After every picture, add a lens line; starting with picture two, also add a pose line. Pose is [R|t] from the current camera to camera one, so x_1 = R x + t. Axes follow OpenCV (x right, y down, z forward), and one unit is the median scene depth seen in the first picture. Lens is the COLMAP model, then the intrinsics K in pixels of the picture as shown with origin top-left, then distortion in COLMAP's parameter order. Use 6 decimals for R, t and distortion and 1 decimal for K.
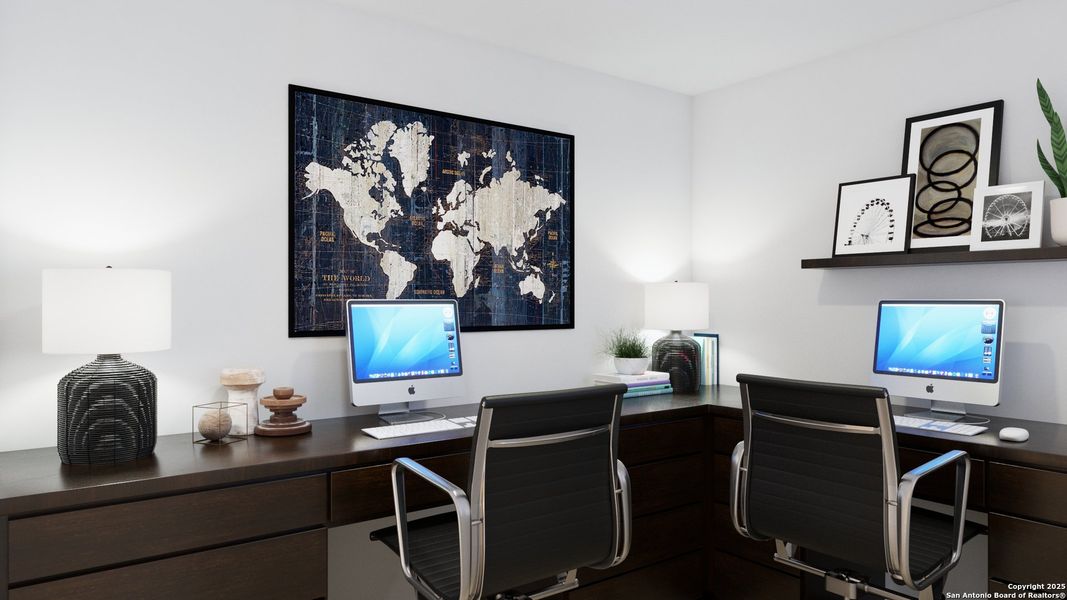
lens RADIAL K [[701.7, 0, 536.4], [0, 701.7, 299.7], [0, 0, 1]] dist [-0.004512, -0.001897]
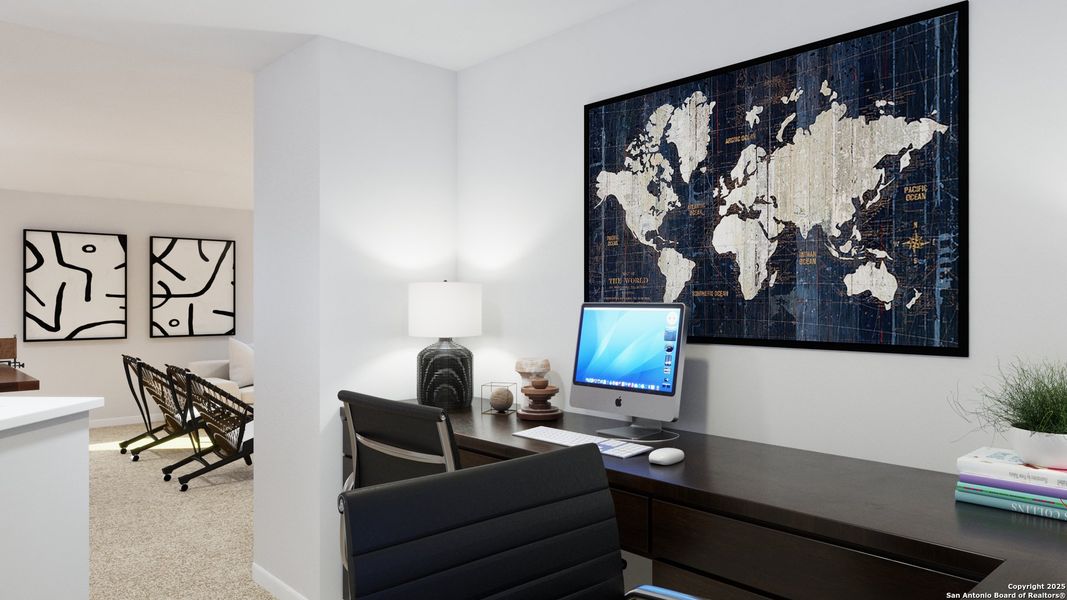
lens RADIAL K [[701.7, 0, 534.0], [0, 701.7, 301.3], [0, 0, 1]] dist [-0.004512, -0.001897]
pose [[0.112085, 0.002532, -0.993695, 0.682351], [0.000884, 0.999996, 0.002648, -0.004284], [0.993698, -0.001175, 0.112083, 0.748719]]
